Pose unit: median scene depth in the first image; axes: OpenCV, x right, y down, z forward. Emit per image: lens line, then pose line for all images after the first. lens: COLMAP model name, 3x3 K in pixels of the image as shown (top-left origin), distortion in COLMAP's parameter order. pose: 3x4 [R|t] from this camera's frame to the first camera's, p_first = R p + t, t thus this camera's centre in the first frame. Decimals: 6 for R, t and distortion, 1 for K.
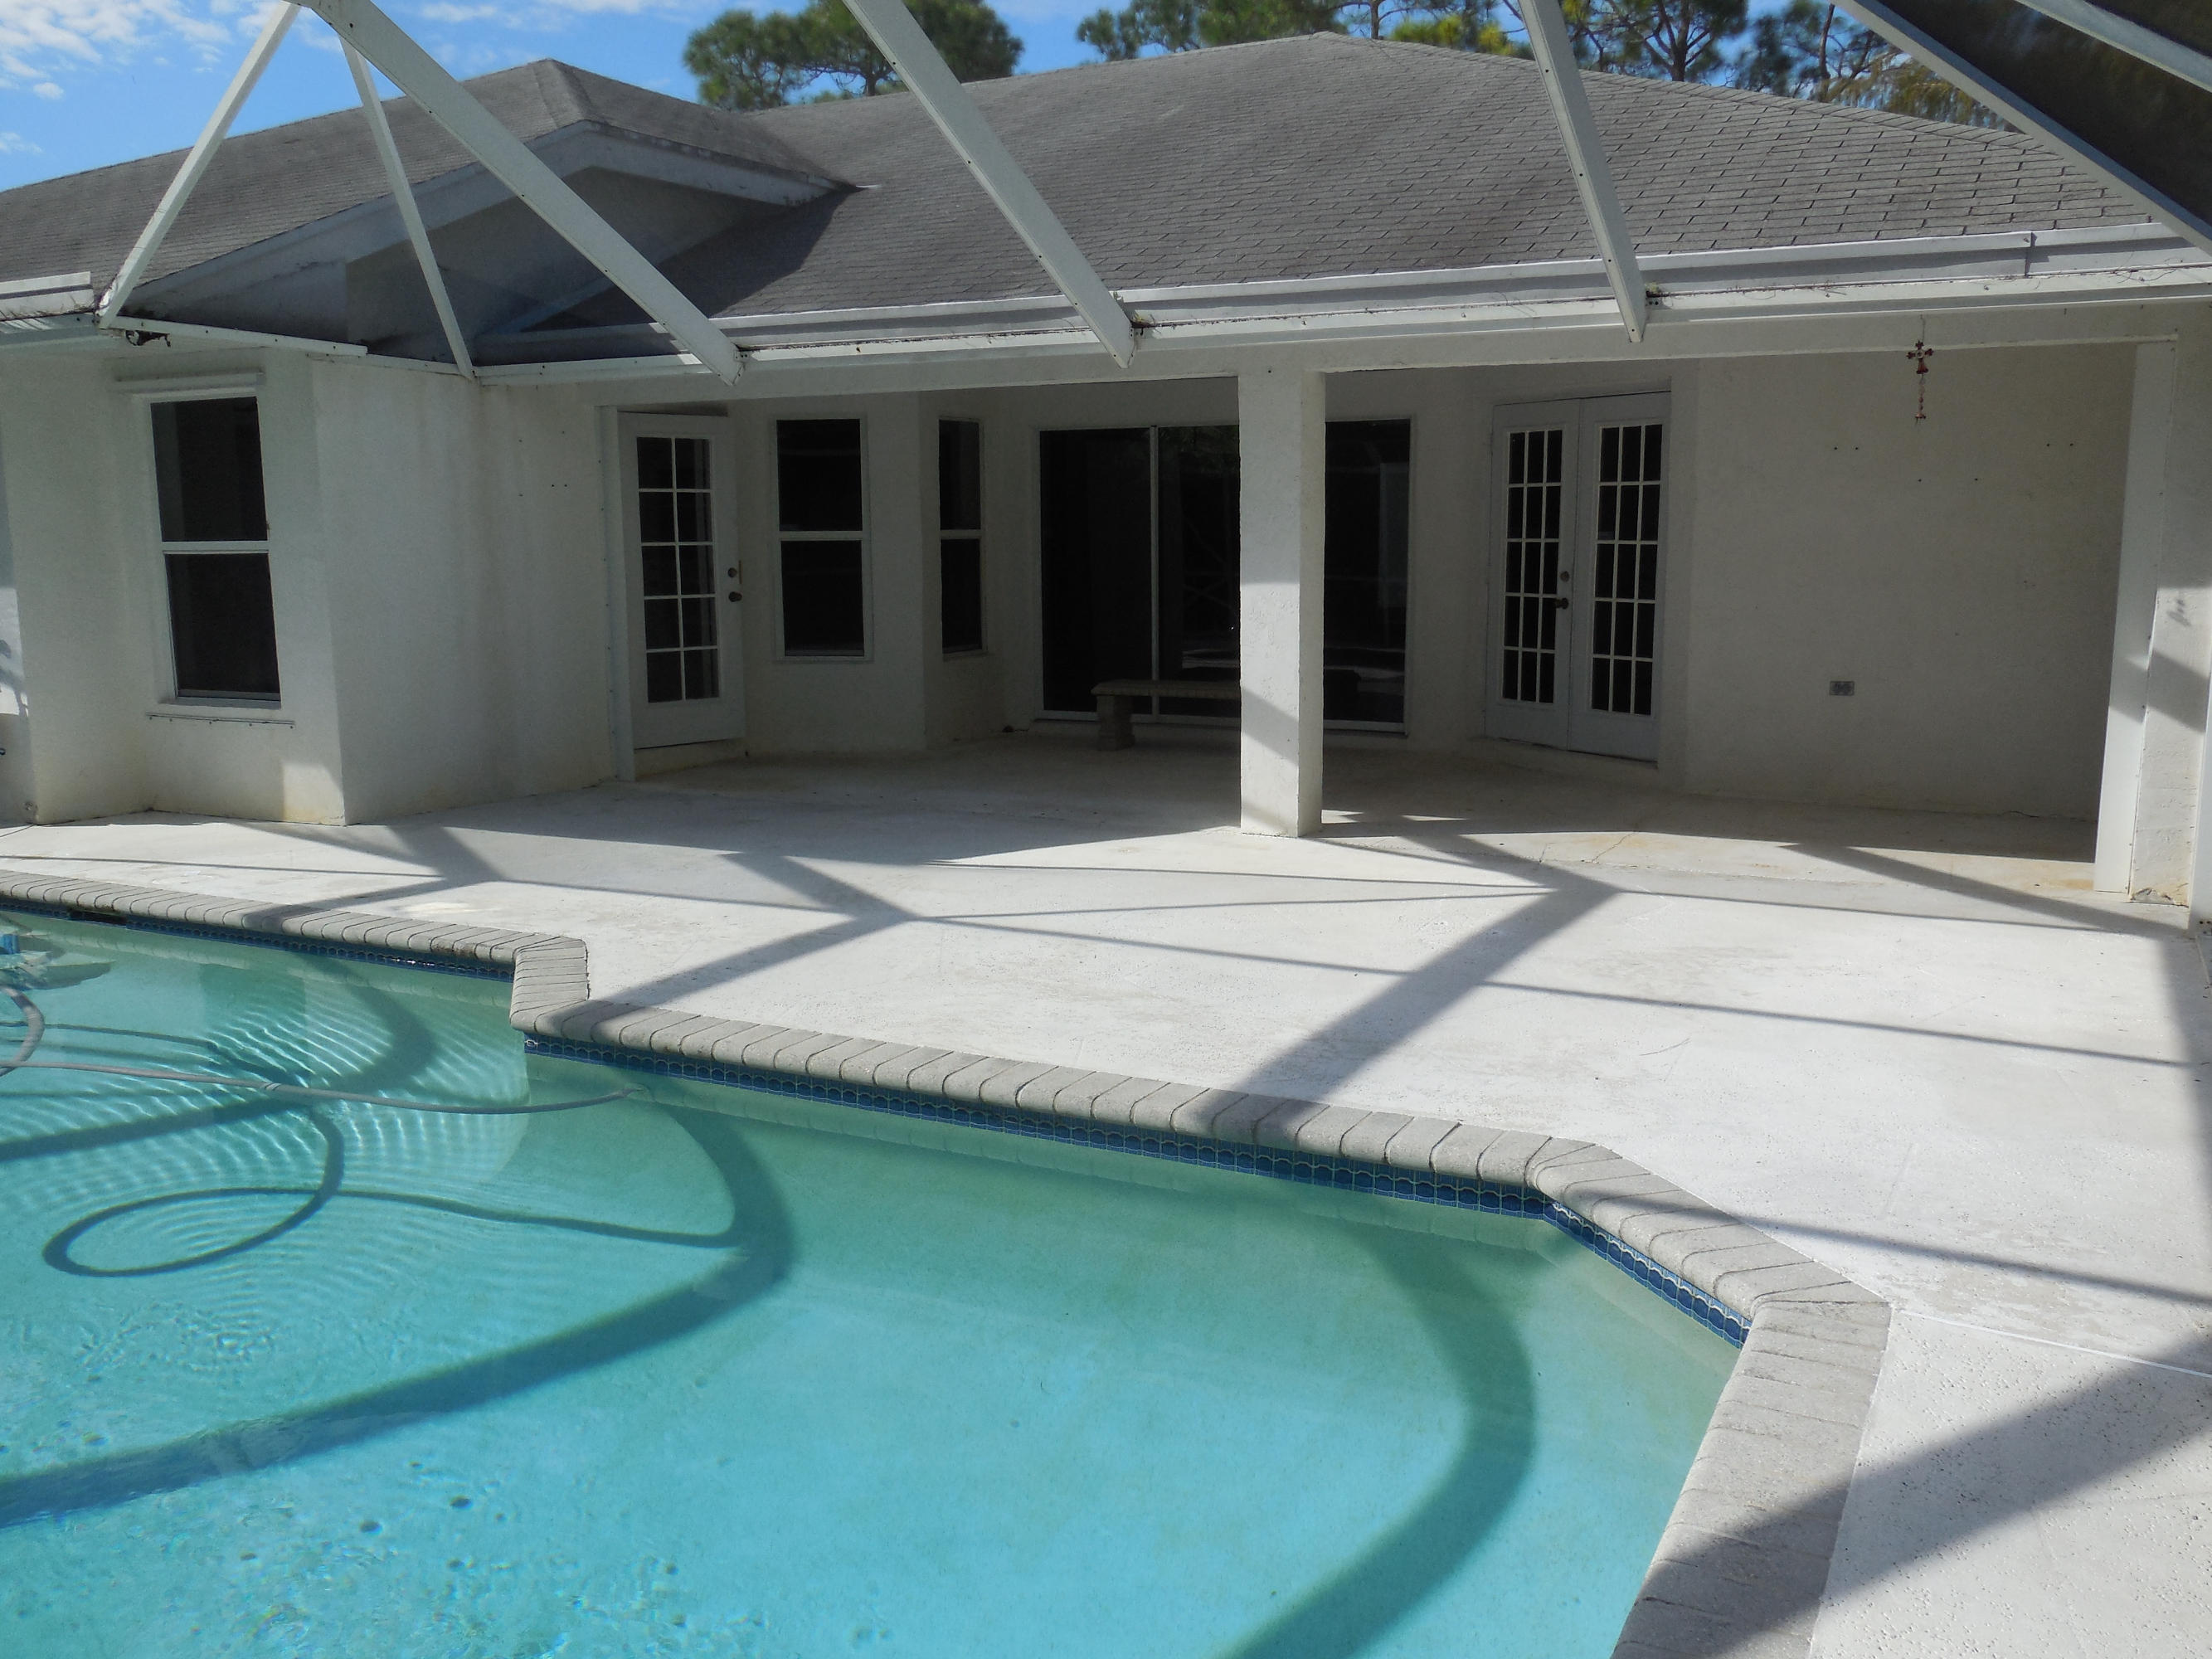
lens RADIAL K [[1909.2, 0, 1106.0], [0, 1909.2, 829.5], [0, 0, 1]] dist [0.000660, 0.006827]
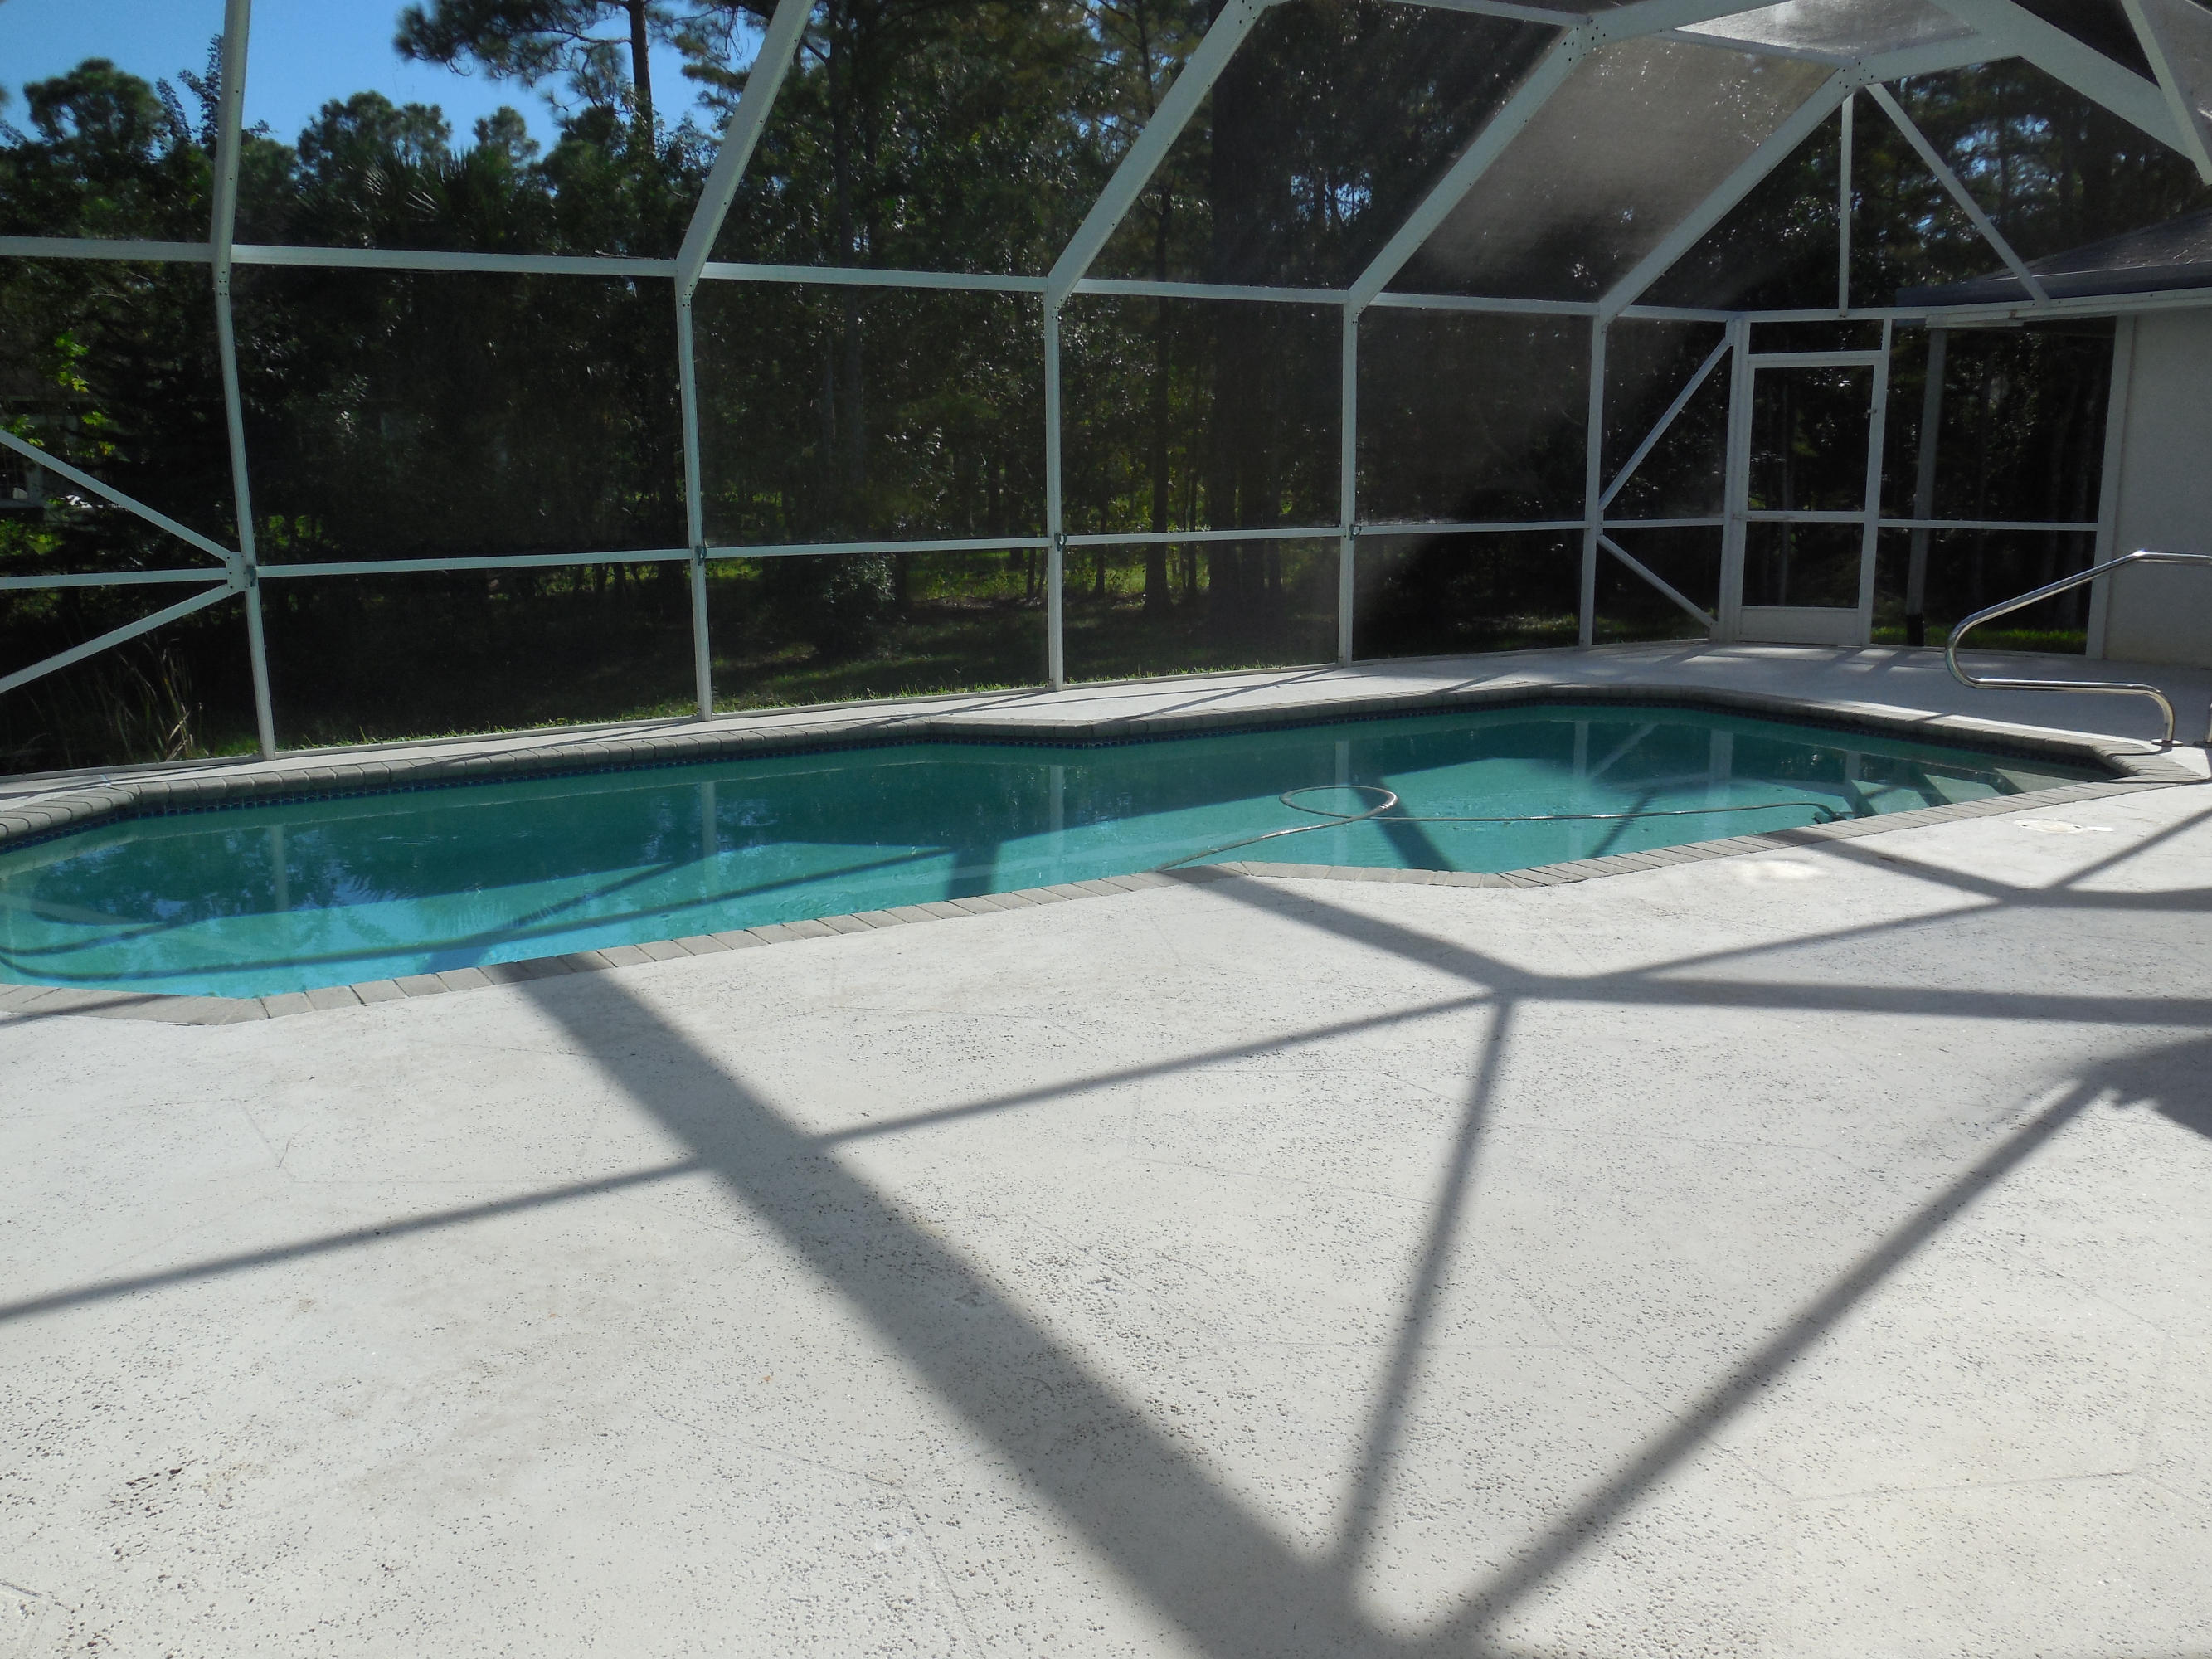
lens RADIAL K [[1909.2, 0, 1106.0], [0, 1909.2, 829.5], [0, 0, 1]] dist [0.000660, 0.006827]
pose [[-0.514257, 0.181367, -0.838239, 0.652270], [-0.137497, 0.947306, 0.289319, -0.230781], [0.846542, 0.264040, -0.462222, 1.410529]]
